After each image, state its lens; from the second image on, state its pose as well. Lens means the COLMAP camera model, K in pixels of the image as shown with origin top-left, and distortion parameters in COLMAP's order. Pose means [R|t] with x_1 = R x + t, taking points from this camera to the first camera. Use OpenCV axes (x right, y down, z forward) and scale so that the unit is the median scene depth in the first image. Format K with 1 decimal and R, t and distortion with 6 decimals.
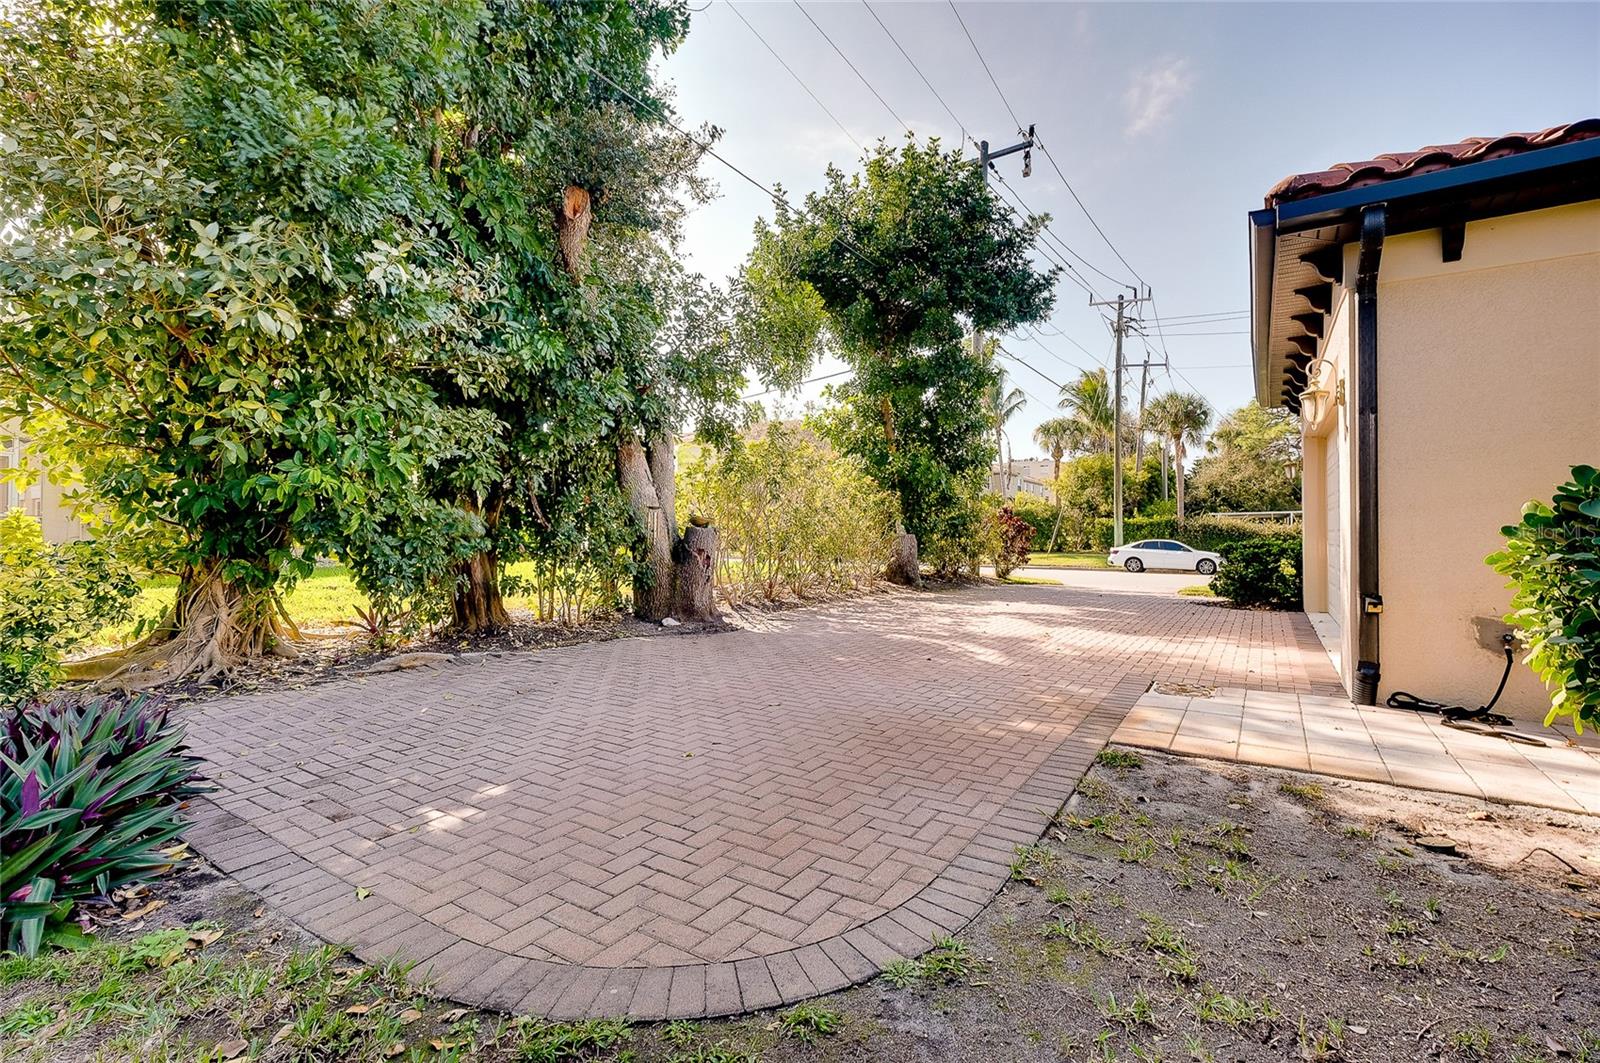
lens RADIAL K [[698.5, 0, 806.7], [0, 698.5, 544.8], [0, 0, 1]] dist [-0.000842, -0.000007]
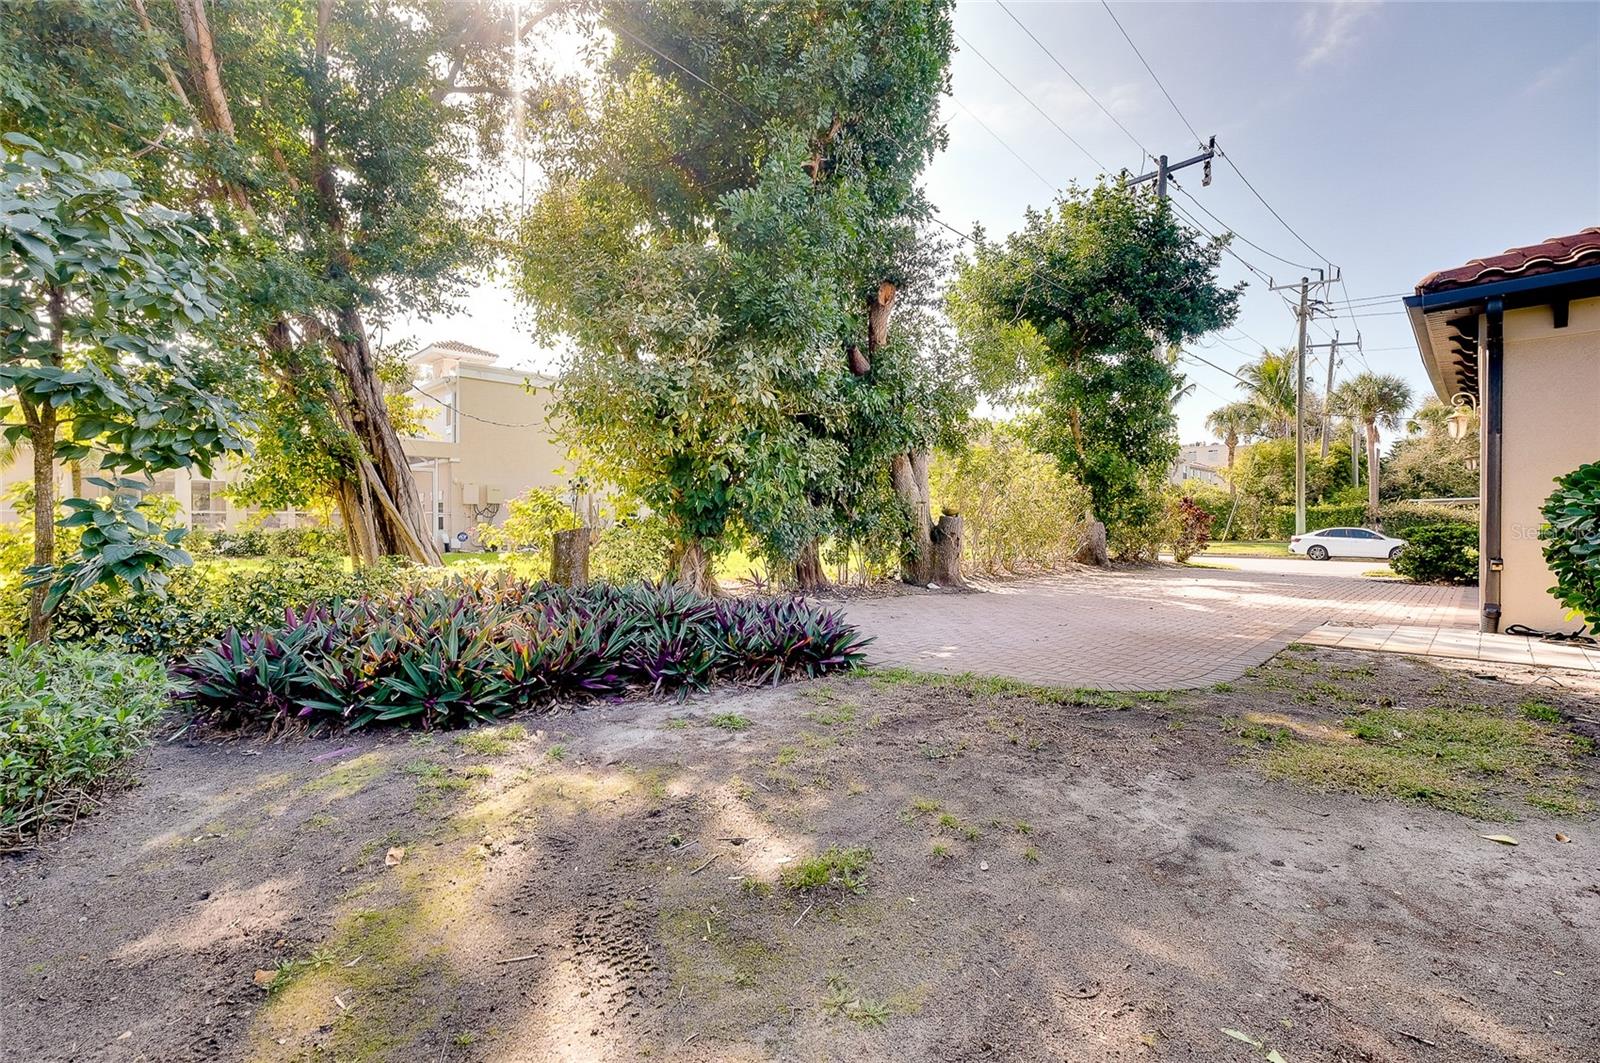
lens RADIAL K [[698.5, 0, 806.7], [0, 698.5, 544.8], [0, 0, 1]] dist [-0.000842, -0.000007]
pose [[0.980959, 0.000857, -0.194213, -0.094678], [0.001610, 0.999920, 0.012543, 0.006778], [0.194208, -0.012617, 0.980879, -0.210233]]
